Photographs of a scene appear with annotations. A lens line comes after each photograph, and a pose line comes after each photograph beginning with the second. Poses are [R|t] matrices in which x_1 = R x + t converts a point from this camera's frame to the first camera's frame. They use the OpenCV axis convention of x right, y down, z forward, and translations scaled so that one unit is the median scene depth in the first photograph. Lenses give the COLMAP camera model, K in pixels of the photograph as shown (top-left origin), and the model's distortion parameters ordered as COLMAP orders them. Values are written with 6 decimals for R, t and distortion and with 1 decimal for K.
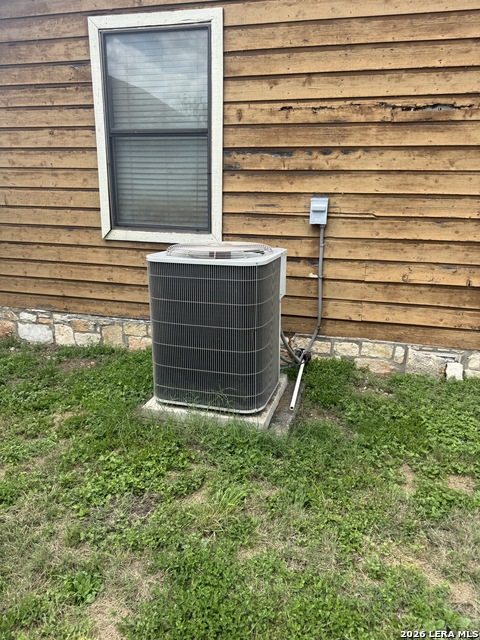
lens RADIAL K [[456.6, 0, 240.4], [0, 456.6, 320.5], [0, 0, 1]] dist [0.008735, 0.000639]
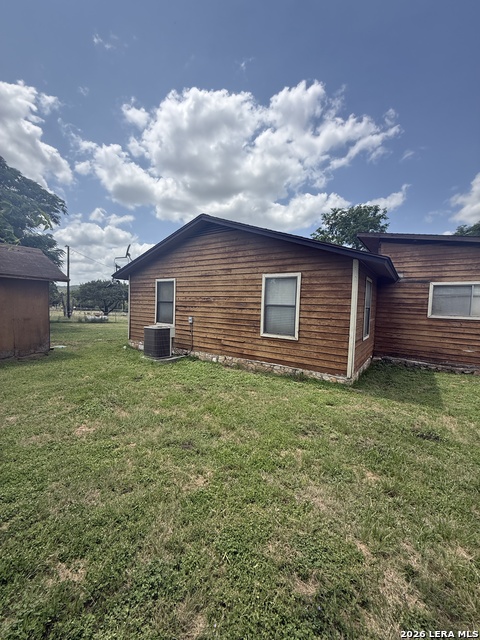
lens RADIAL K [[255.8, 0, 237.2], [0, 255.8, 317.0], [0, 0, 1]] dist [0.001775, -0.000337]
pose [[0.938369, 0.032333, -0.344120, 1.416297], [-0.115357, 0.967824, -0.223629, 0.225896], [0.325817, 0.249543, 0.911905, -1.075159]]
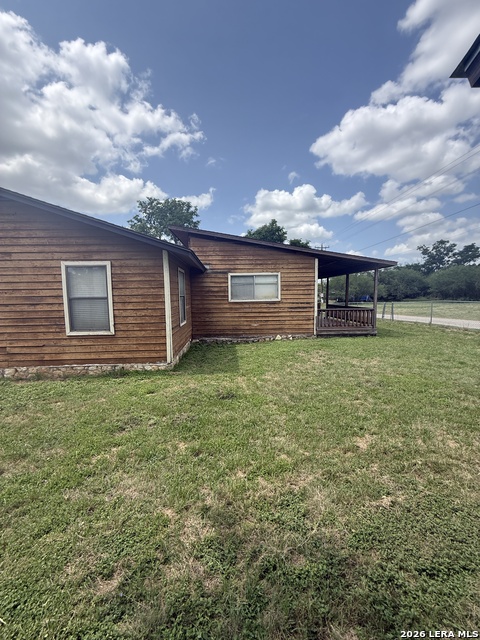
lens RADIAL K [[255.8, 0, 238.8], [0, 255.8, 320.0], [0, 0, 1]] dist [0.001775, -0.000337]
pose [[0.953953, -0.057578, 0.294377, 1.614439], [0.113491, 0.977729, -0.176540, 0.232947], [-0.277656, 0.201820, 0.939242, -1.077091]]
